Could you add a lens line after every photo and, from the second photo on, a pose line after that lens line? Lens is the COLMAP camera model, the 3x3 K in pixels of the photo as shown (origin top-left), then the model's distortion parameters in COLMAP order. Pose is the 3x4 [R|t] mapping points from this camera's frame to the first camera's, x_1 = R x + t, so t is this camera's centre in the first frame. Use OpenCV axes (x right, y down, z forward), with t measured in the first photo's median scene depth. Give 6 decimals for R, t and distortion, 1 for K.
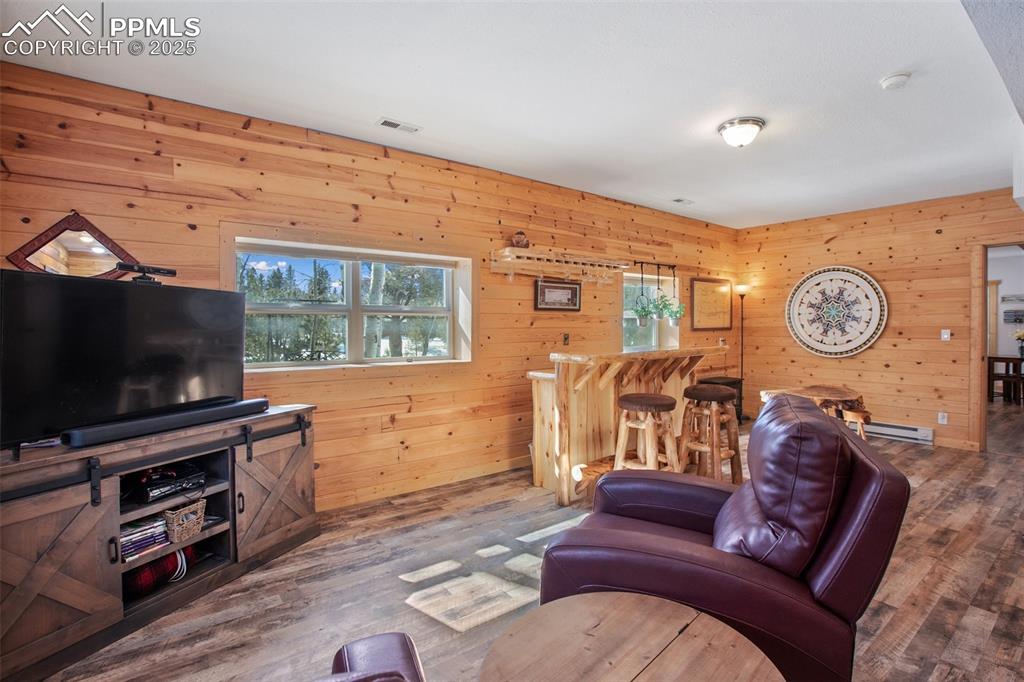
lens RADIAL K [[494.9, 0, 514.7], [0, 494.9, 335.7], [0, 0, 1]] dist [-0.035588, 0.000910]
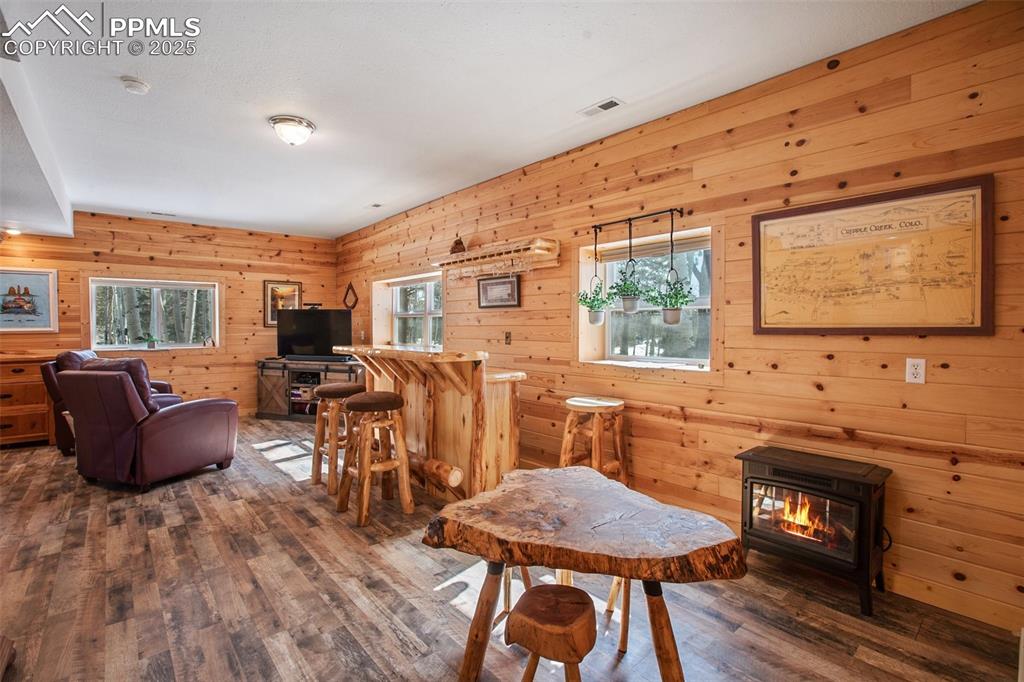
lens RADIAL K [[494.9, 0, 514.7], [0, 494.9, 335.7], [0, 0, 1]] dist [-0.035588, 0.000910]
pose [[0.032971, 0.023502, -0.999180, 1.063688], [-0.017861, 0.999578, 0.022922, -0.019049], [0.999297, 0.017090, 0.033377, 1.019049]]
